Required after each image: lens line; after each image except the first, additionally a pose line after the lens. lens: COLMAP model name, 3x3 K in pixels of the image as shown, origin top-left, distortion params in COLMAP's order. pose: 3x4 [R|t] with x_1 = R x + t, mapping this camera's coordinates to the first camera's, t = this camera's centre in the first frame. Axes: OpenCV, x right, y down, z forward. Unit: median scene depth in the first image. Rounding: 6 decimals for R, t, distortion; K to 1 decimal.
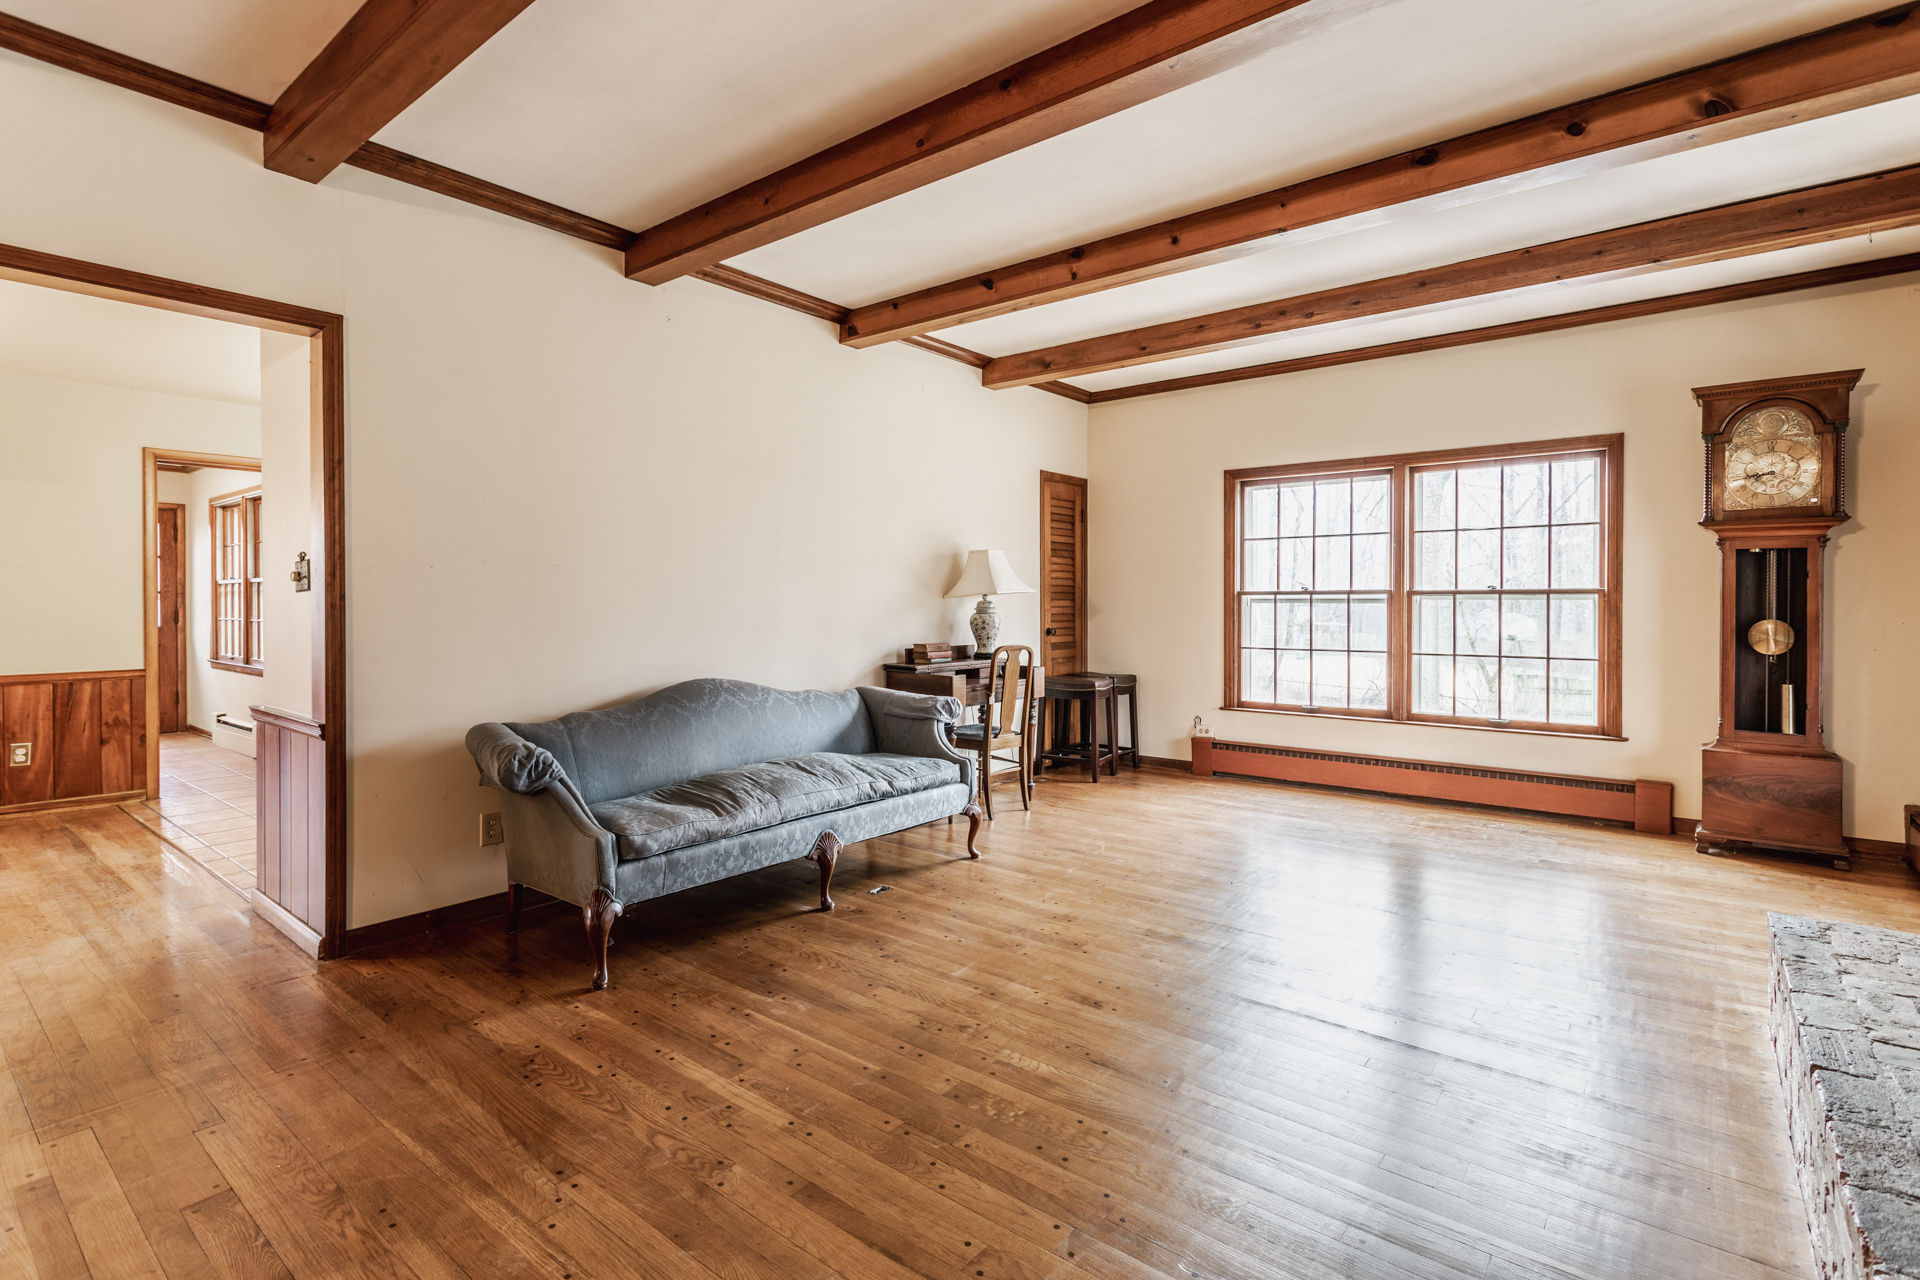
lens RADIAL K [[921.2, 0, 945.9], [0, 921.2, 607.7], [0, 0, 1]] dist [-0.000222, 0.001601]
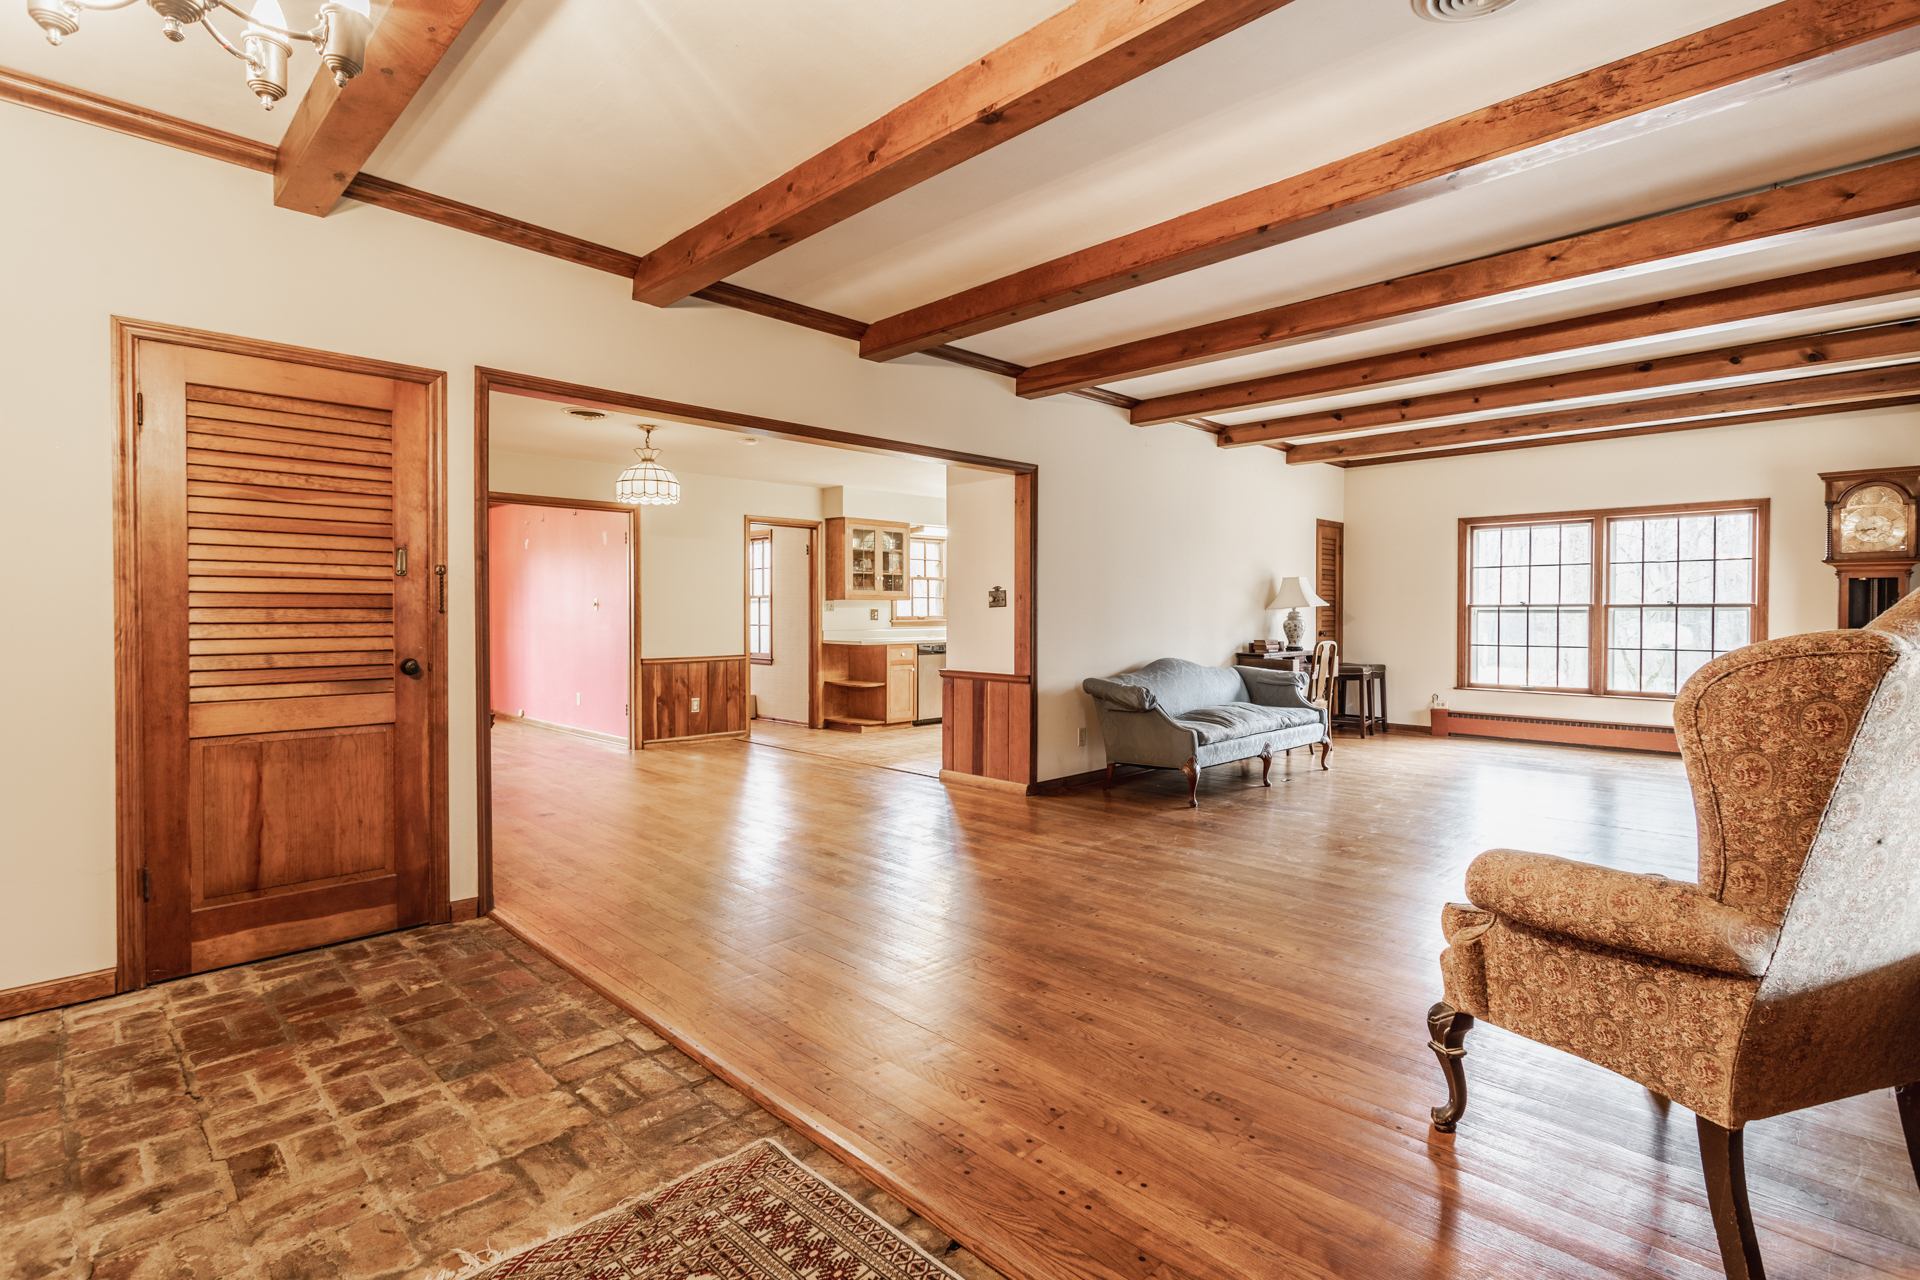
lens RADIAL K [[923.2, 0, 923.2], [0, 923.2, 627.0], [0, 0, 1]] dist [0.000755, -0.000230]
pose [[0.992625, 0.001619, -0.121217, -0.394879], [-0.000289, 0.999940, 0.010992, 0.000949], [0.121228, -0.010876, 0.992565, -0.581115]]
